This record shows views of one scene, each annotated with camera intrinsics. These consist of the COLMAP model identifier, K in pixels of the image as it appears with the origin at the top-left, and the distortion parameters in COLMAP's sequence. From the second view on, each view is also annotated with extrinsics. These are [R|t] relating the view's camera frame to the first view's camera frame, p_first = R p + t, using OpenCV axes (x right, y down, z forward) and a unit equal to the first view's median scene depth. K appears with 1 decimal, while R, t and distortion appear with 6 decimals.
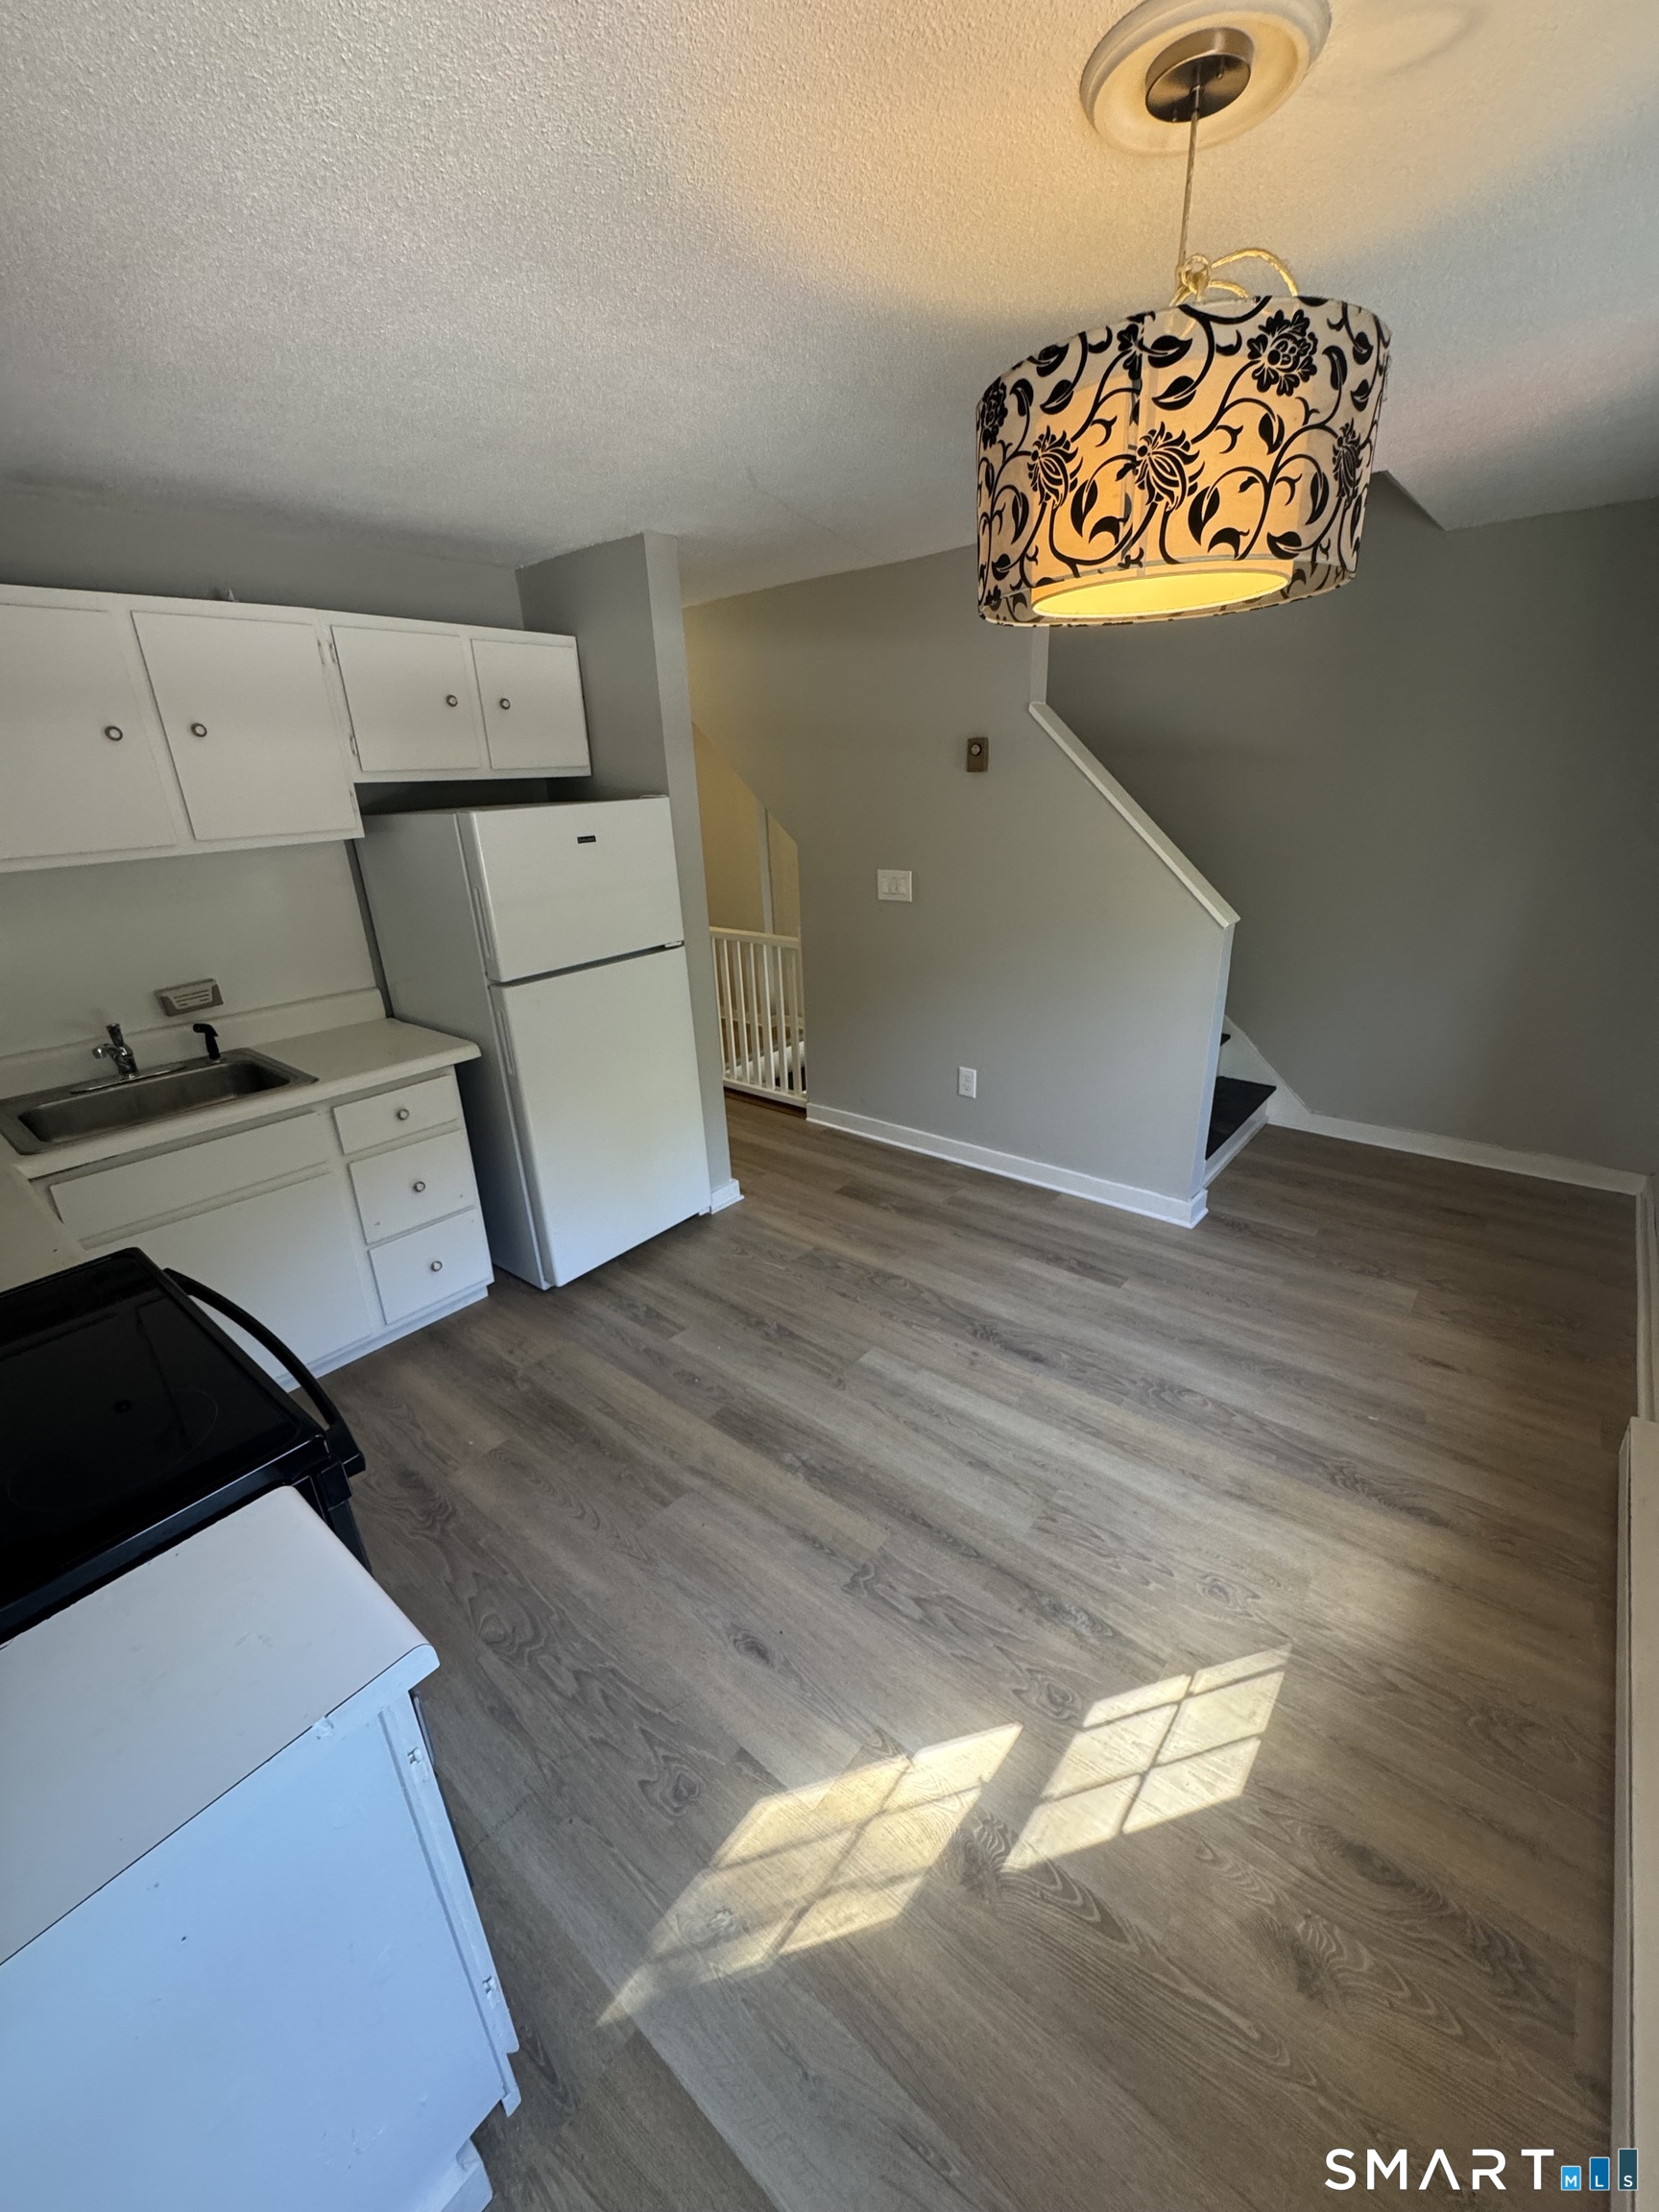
lens RADIAL K [[885.9, 0, 833.1], [0, 885.9, 1109.2], [0, 0, 1]] dist [-0.005045, 0.000701]
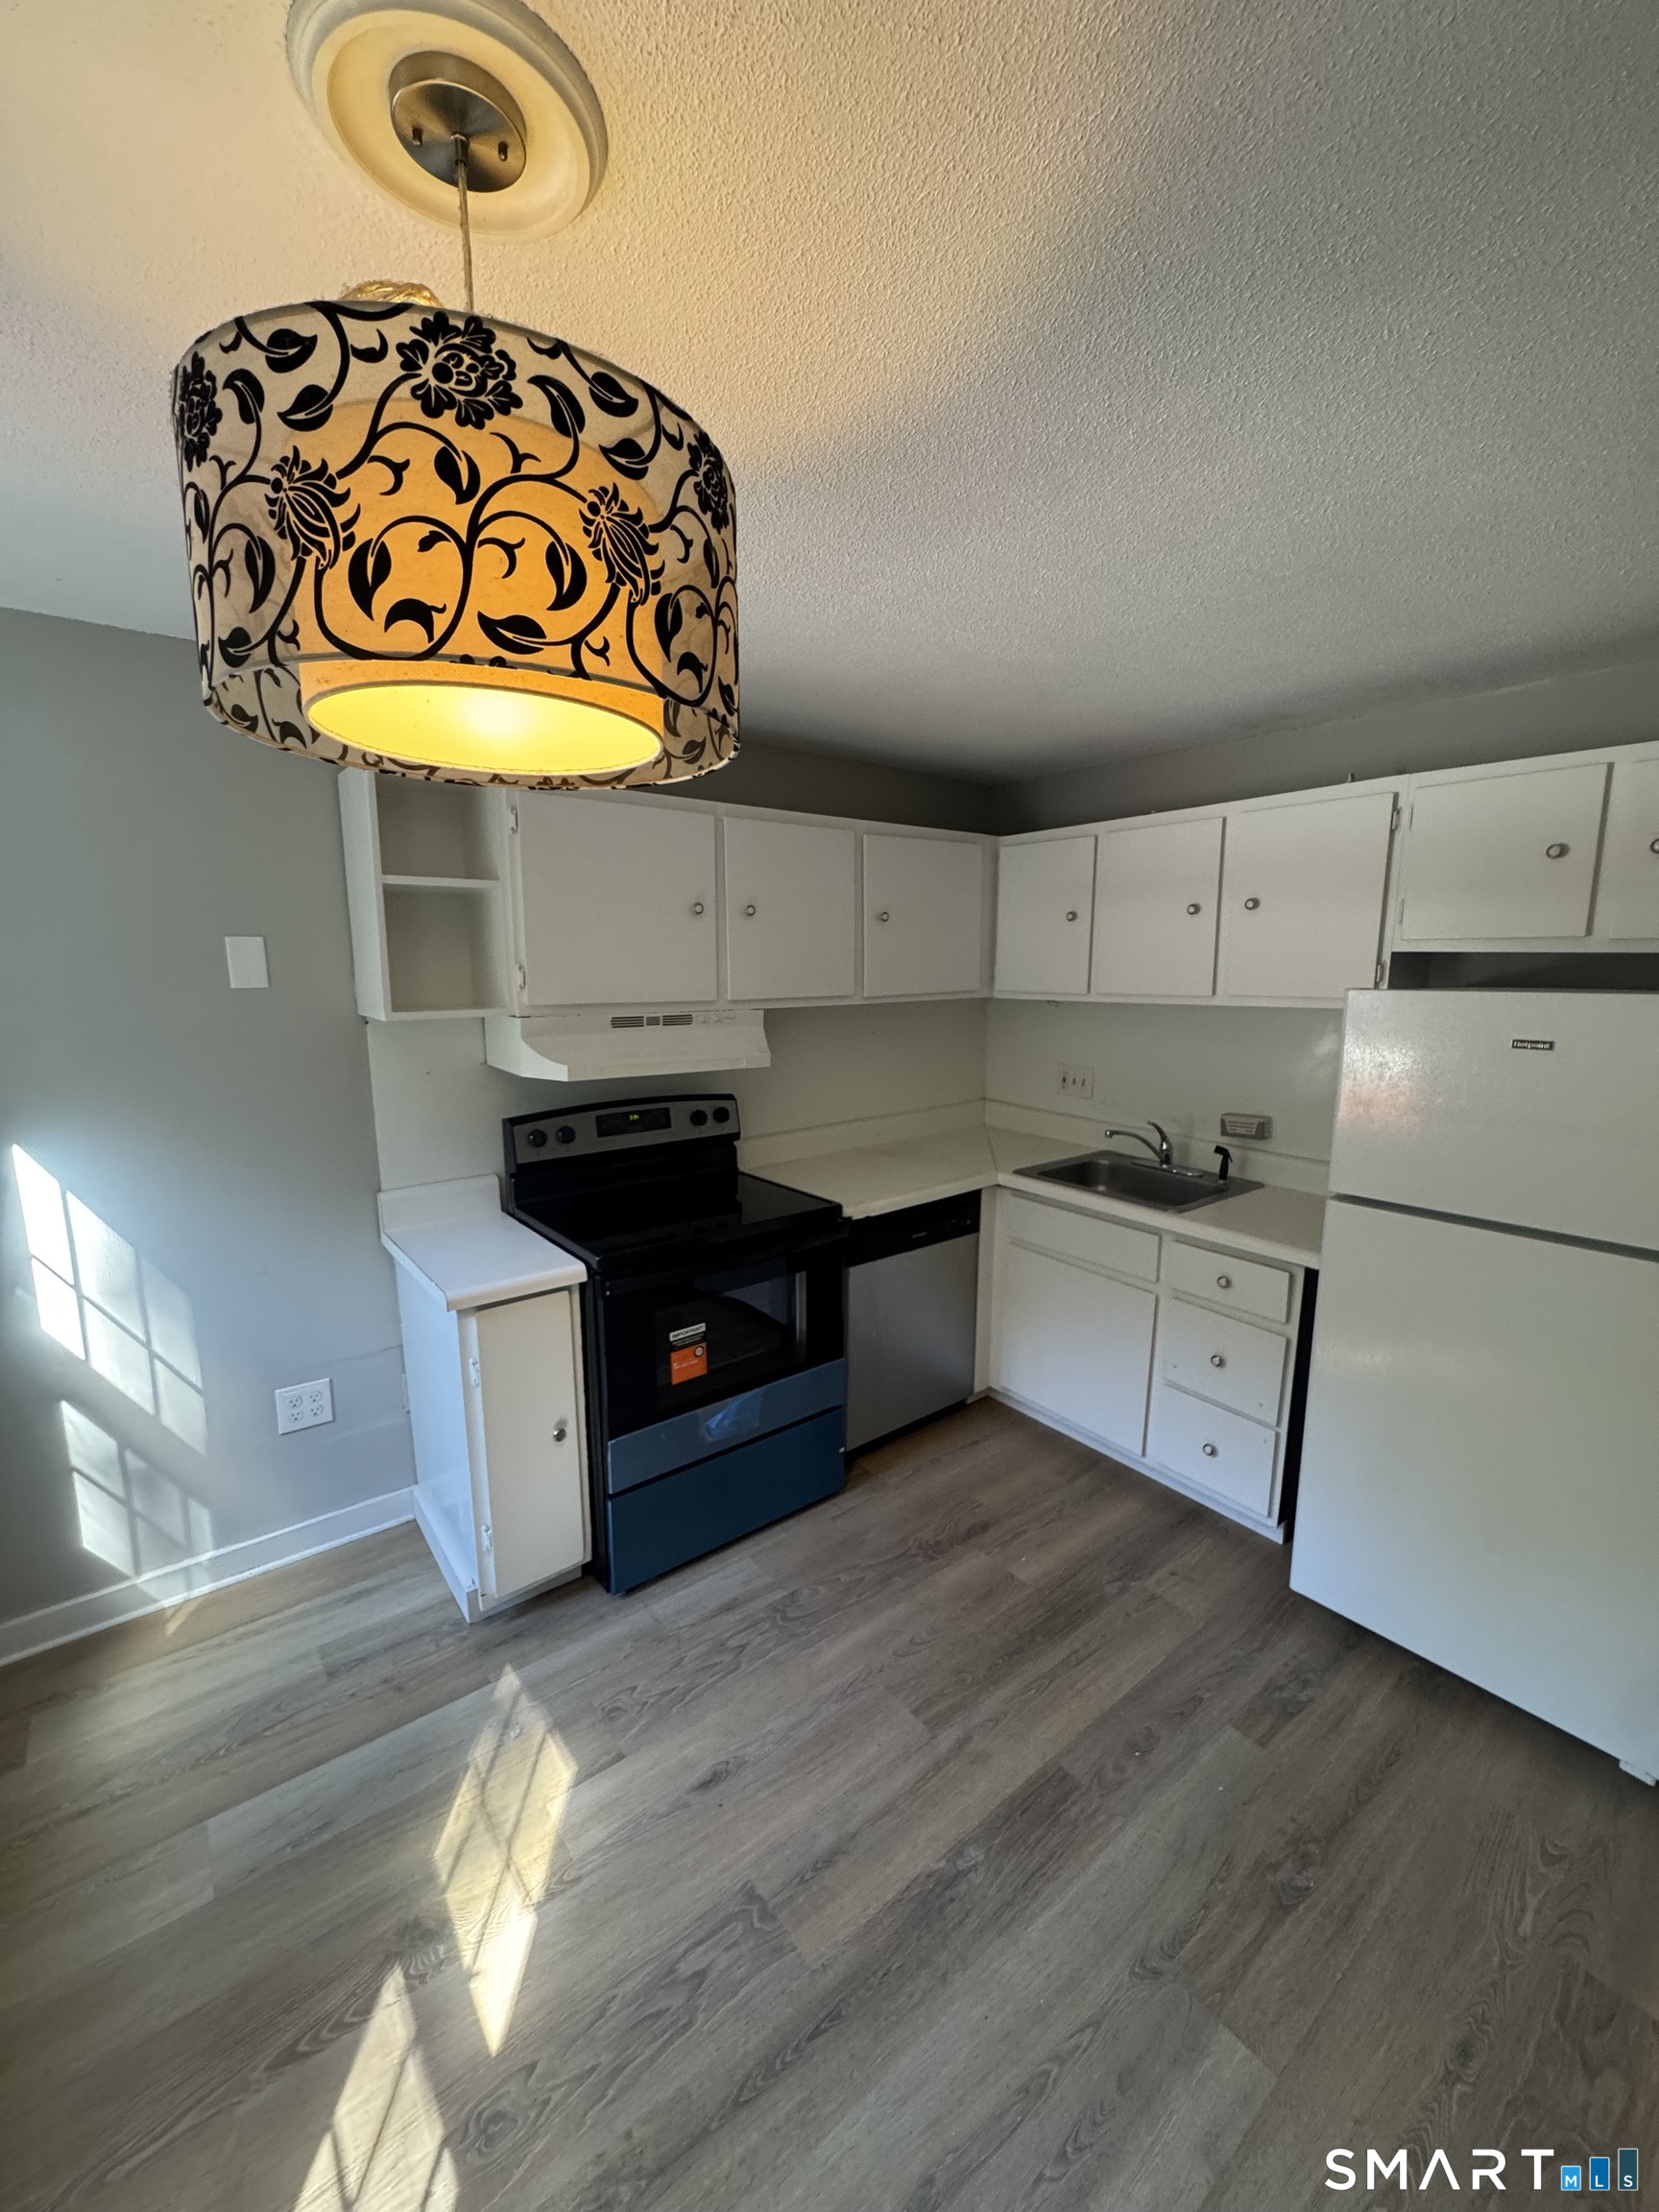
lens RADIAL K [[885.9, 0, 833.1], [0, 885.9, 1109.2], [0, 0, 1]] dist [-0.005045, 0.000701]
pose [[-0.211041, 0.194487, -0.957933, 0.630296], [-0.348928, 0.900451, 0.259688, -0.344840], [0.913078, 0.389055, -0.122170, 0.866283]]
